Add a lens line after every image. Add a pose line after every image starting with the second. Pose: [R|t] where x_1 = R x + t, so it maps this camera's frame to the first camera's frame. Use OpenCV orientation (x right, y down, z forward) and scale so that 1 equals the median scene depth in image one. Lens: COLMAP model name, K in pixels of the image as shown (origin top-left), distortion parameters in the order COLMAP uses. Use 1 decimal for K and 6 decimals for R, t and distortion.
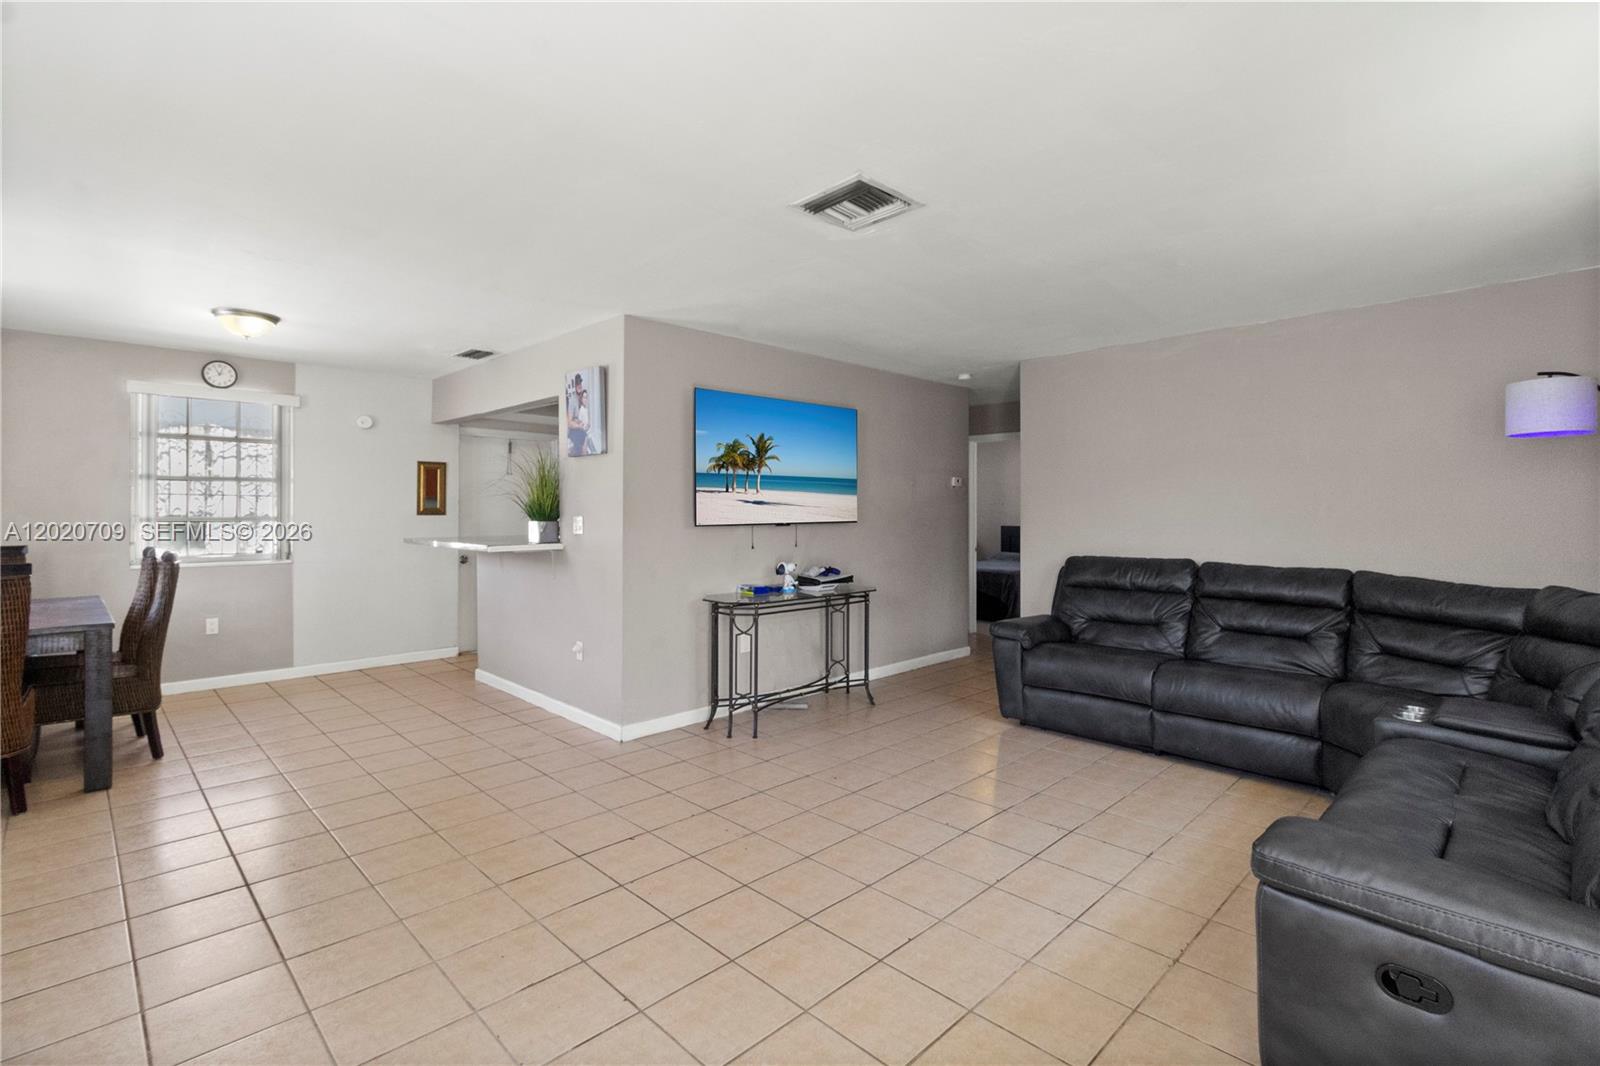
lens RADIAL K [[746.3, 0, 815.7], [0, 746.3, 507.5], [0, 0, 1]] dist [0.009249, 0.000027]
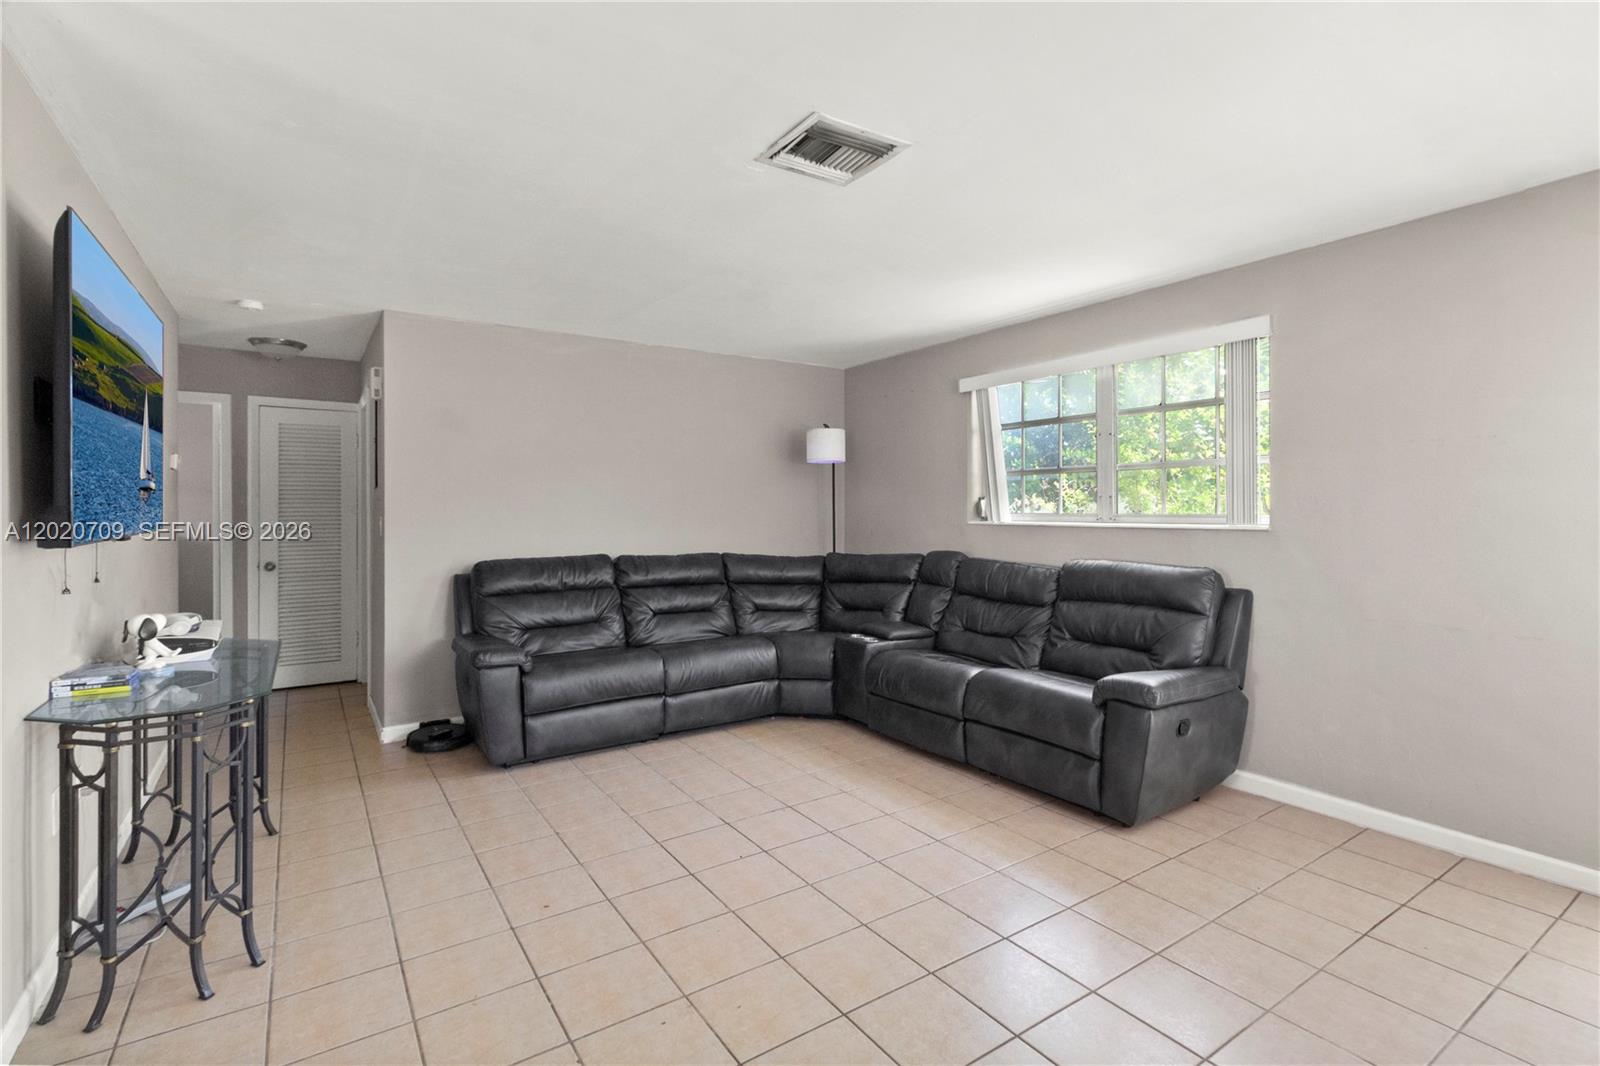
lens RADIAL K [[746.3, 0, 815.7], [0, 746.3, 507.5], [0, 0, 1]] dist [0.009249, 0.000027]
pose [[0.188592, 0.004214, 0.982047, -0.510709], [-0.001317, 0.999991, -0.004038, 0.008180], [-0.982055, -0.000532, 0.188595, 0.557632]]
